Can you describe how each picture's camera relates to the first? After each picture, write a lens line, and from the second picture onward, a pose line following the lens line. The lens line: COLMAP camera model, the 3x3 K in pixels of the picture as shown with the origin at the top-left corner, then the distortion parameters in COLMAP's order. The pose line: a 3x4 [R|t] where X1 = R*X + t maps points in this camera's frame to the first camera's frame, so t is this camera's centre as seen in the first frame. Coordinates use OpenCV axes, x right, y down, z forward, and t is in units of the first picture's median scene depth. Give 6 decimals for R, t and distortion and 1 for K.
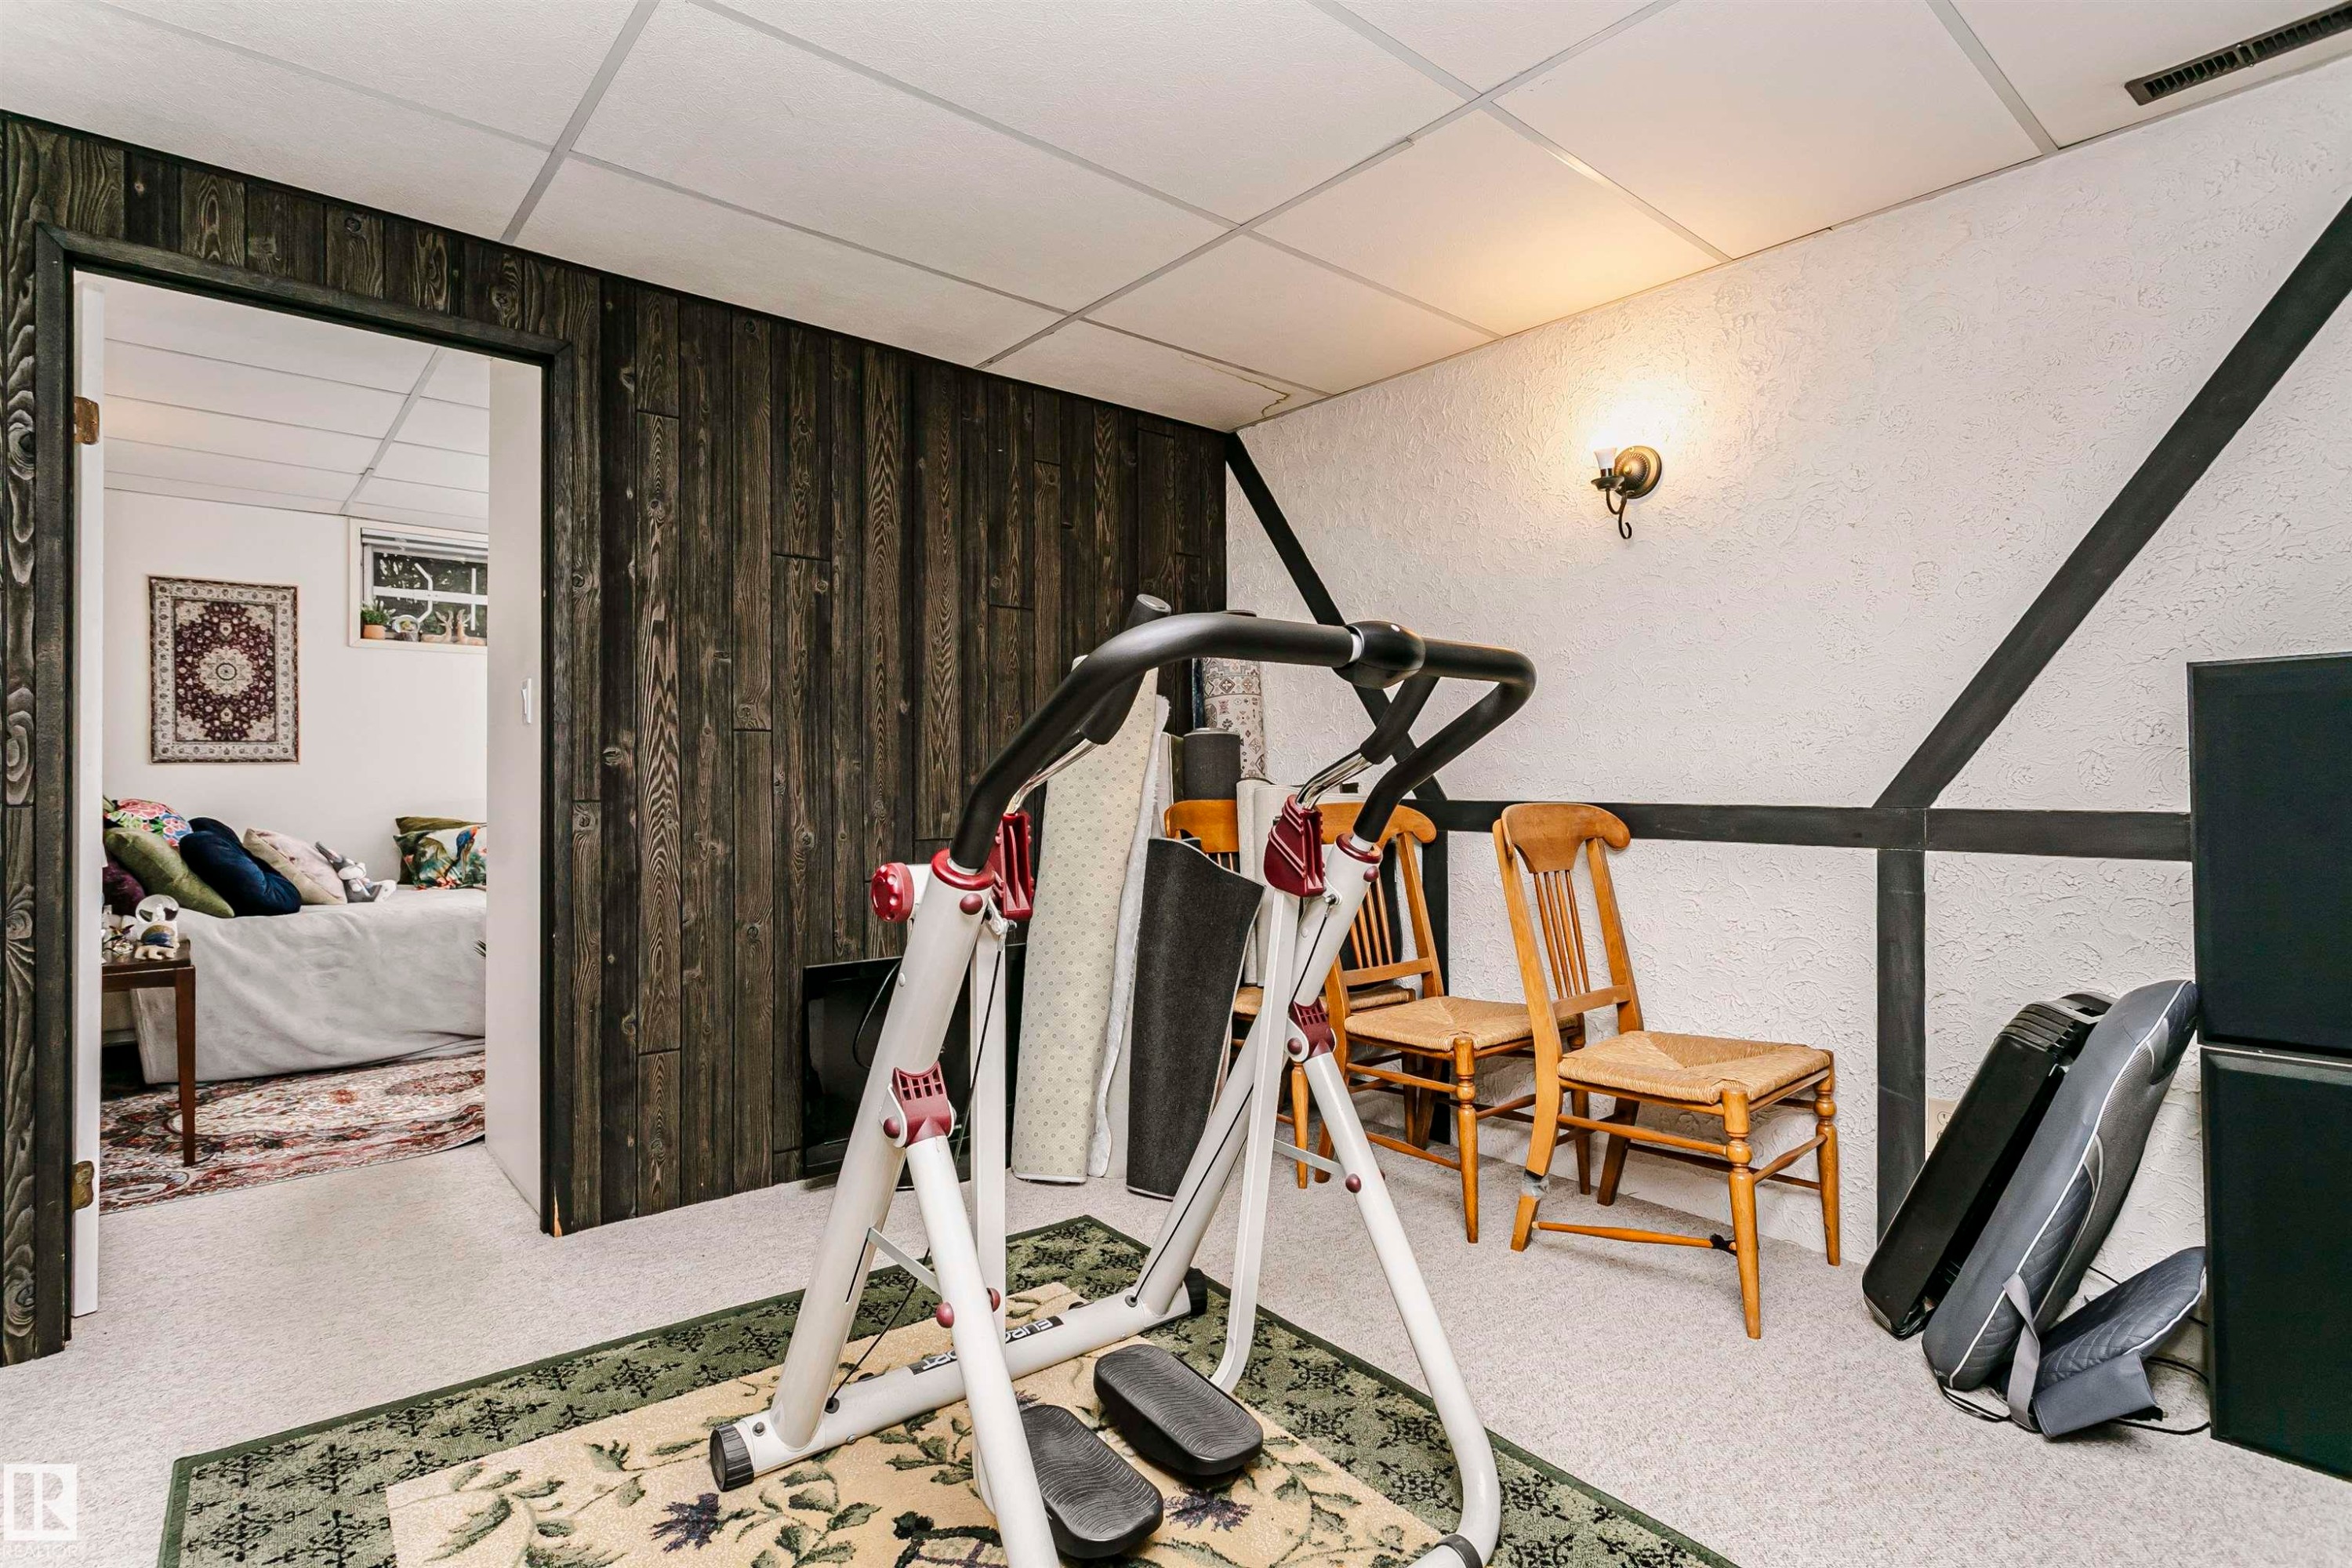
lens RADIAL K [[1142.7, 0, 1169.2], [0, 1142.7, 782.8], [0, 0, 1]] dist [0.000907, 0.002047]
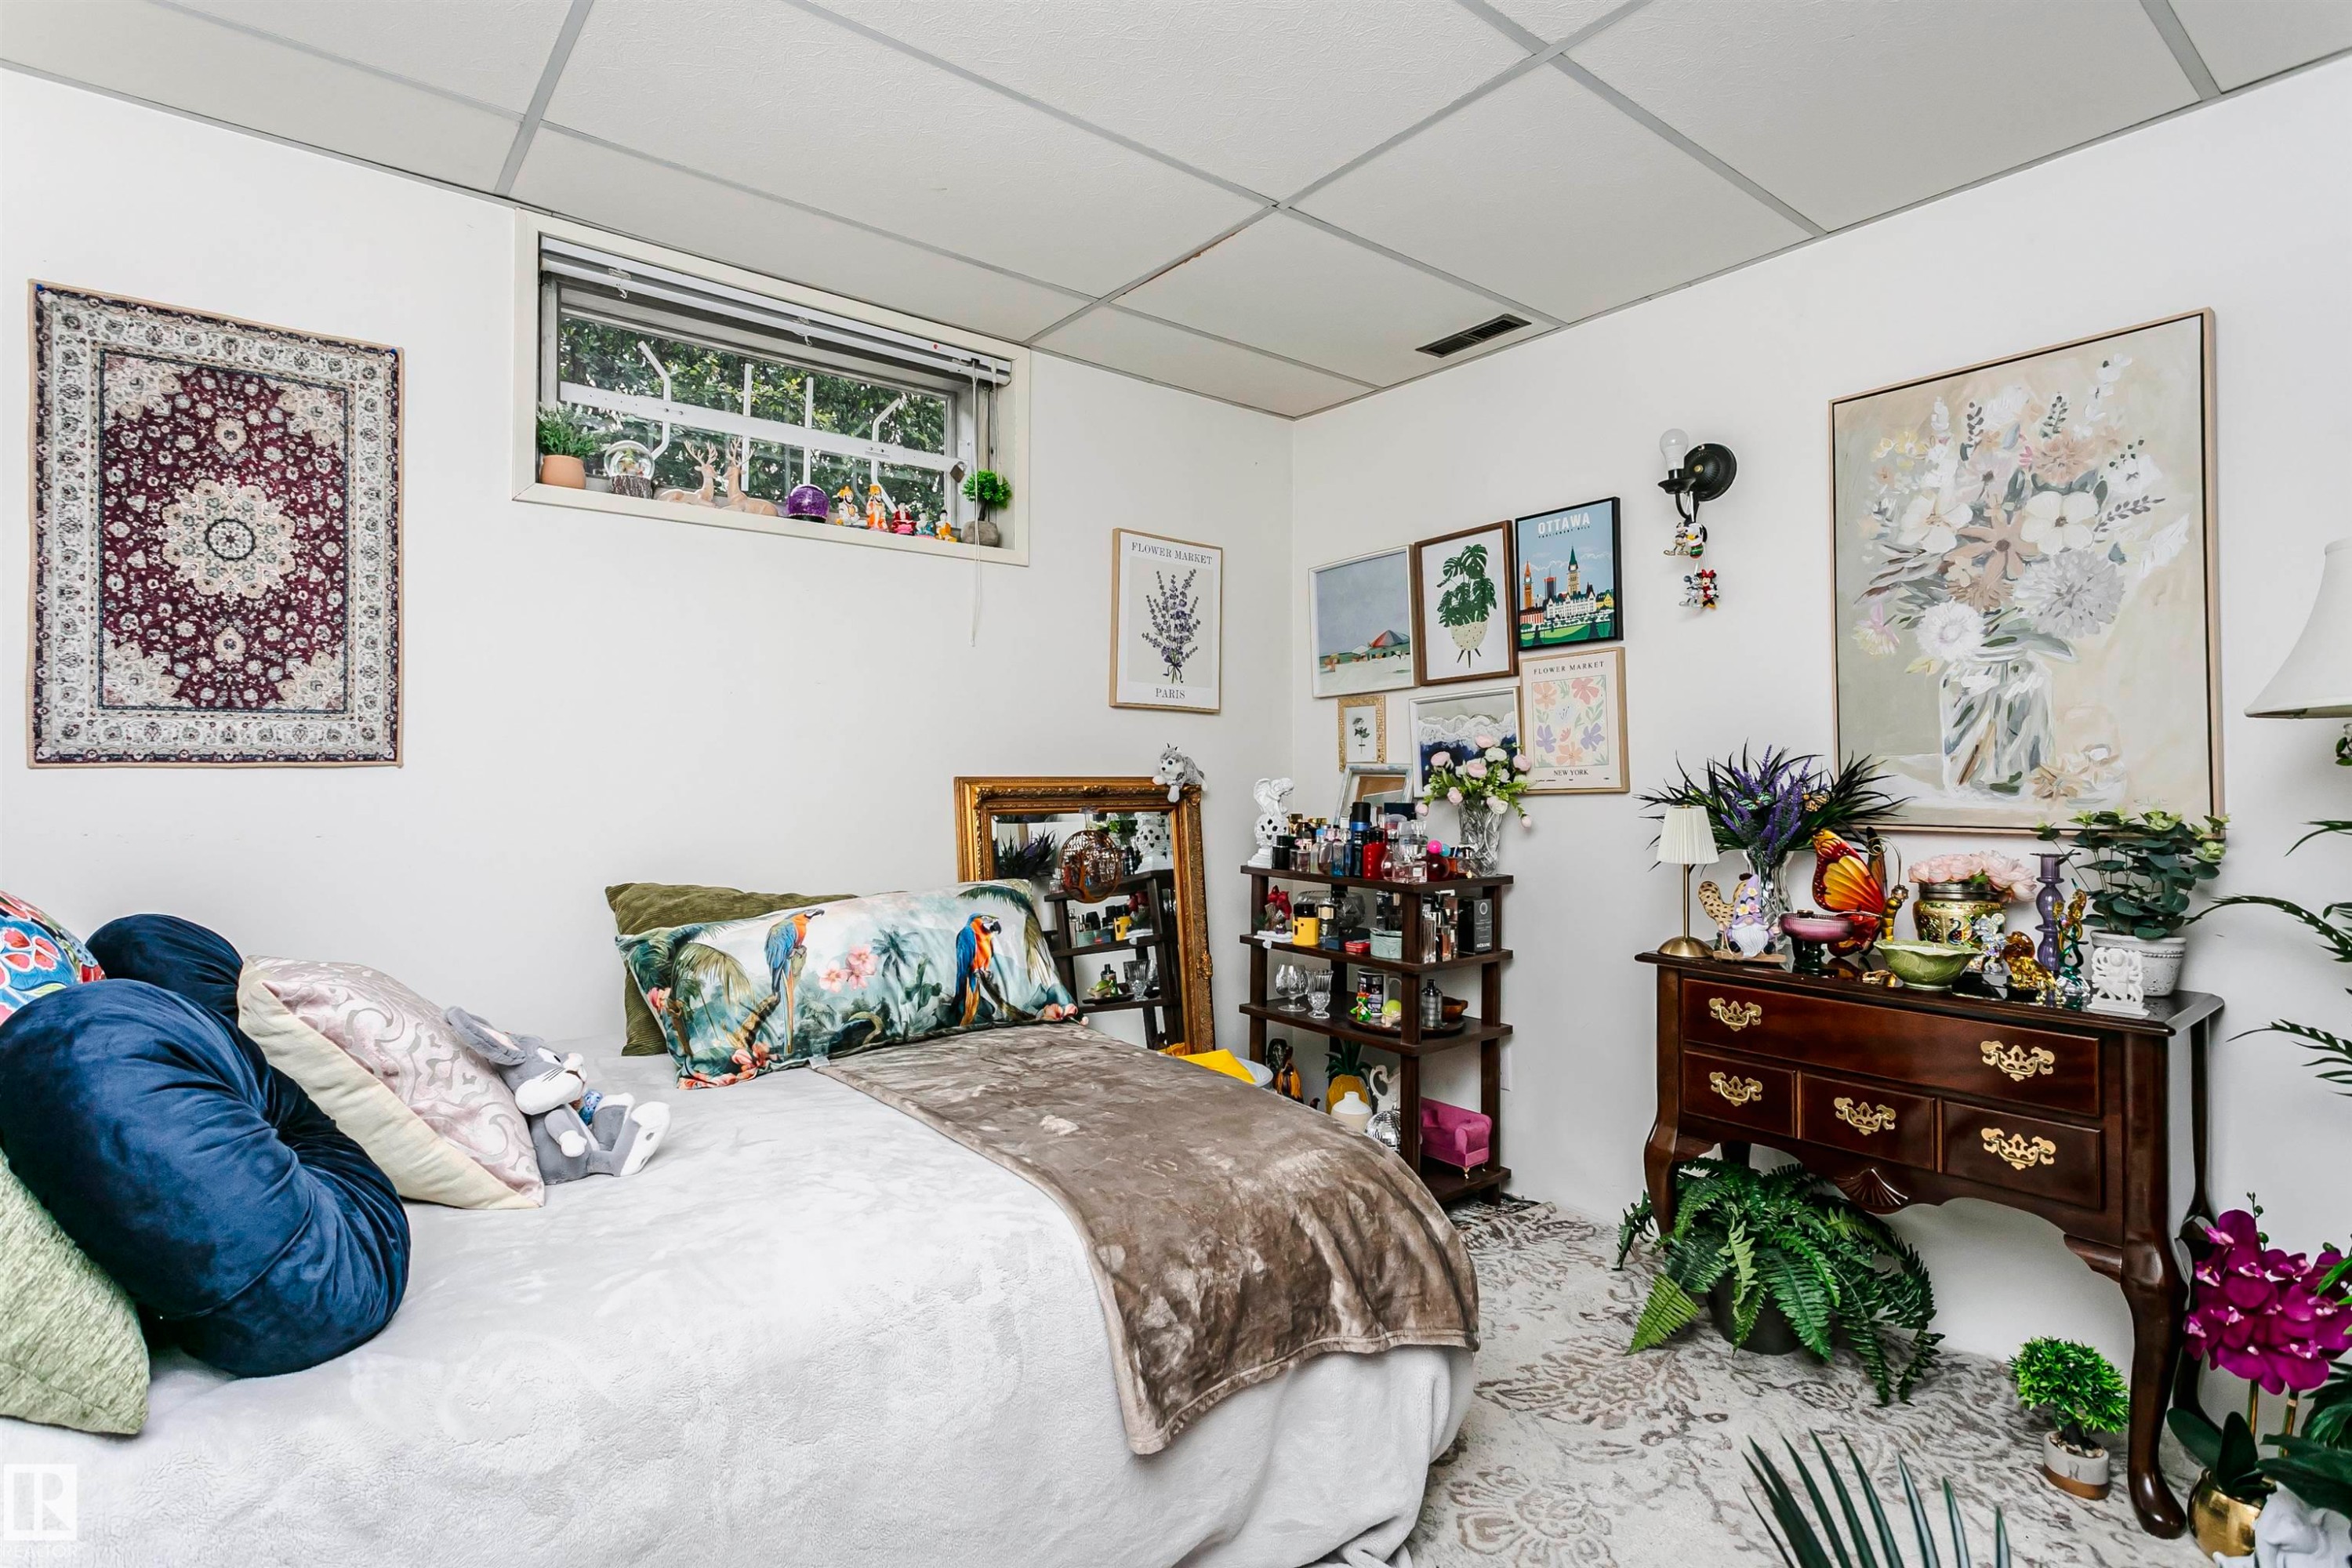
lens RADIAL K [[1142.7, 0, 1174.4], [0, 1142.7, 767.8], [0, 0, 1]] dist [0.000907, 0.002047]
pose [[0.998692, -0.003576, -0.051000, -0.467490], [0.002531, 0.999786, -0.020548, -0.006642], [0.051063, 0.020392, 0.998487, 0.611597]]
